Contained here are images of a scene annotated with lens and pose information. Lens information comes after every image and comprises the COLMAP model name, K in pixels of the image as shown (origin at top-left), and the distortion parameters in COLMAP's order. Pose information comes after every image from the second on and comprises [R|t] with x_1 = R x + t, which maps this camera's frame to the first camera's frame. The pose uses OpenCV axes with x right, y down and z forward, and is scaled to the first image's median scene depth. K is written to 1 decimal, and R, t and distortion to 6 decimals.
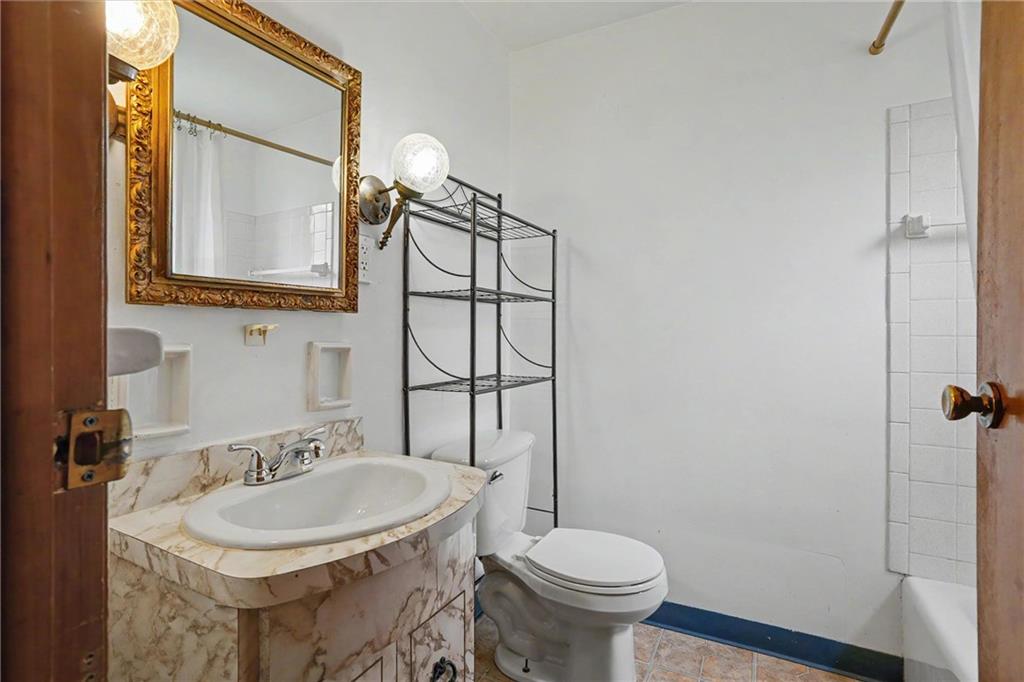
lens RADIAL K [[507.9, 0, 509.8], [0, 507.9, 332.3], [0, 0, 1]] dist [-0.058871, 0.029831]
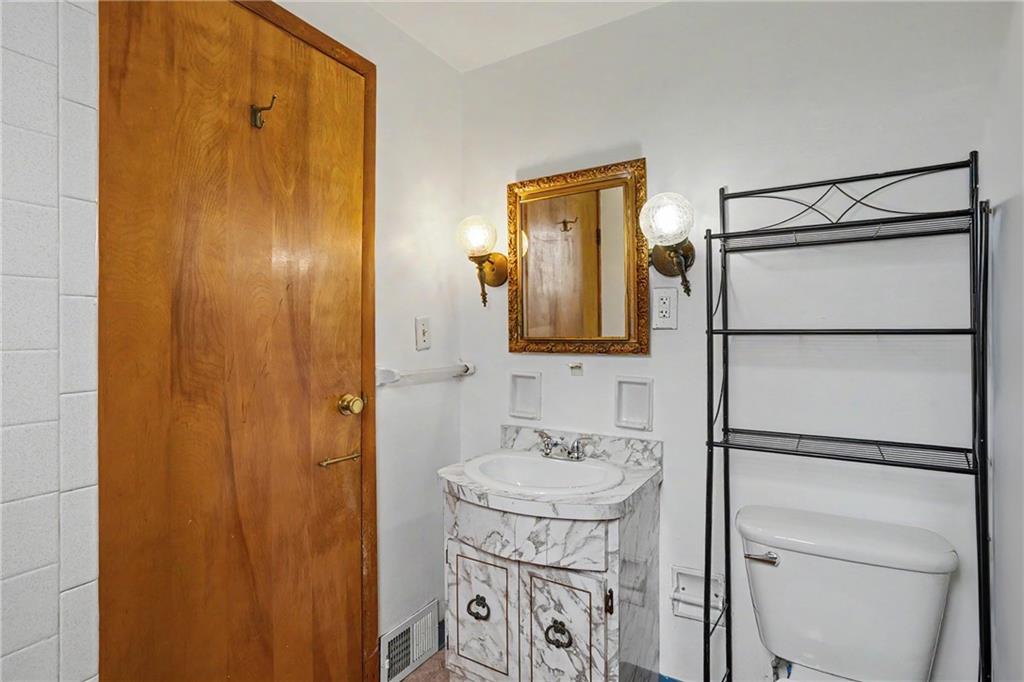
lens RADIAL K [[507.9, 0, 509.8], [0, 507.9, 332.3], [0, 0, 1]] dist [-0.058871, 0.029831]
pose [[-0.083375, -0.008441, -0.996482, 1.126688], [0.002670, 0.999959, -0.008694, -0.098397], [0.996515, -0.003385, -0.083349, 0.911028]]
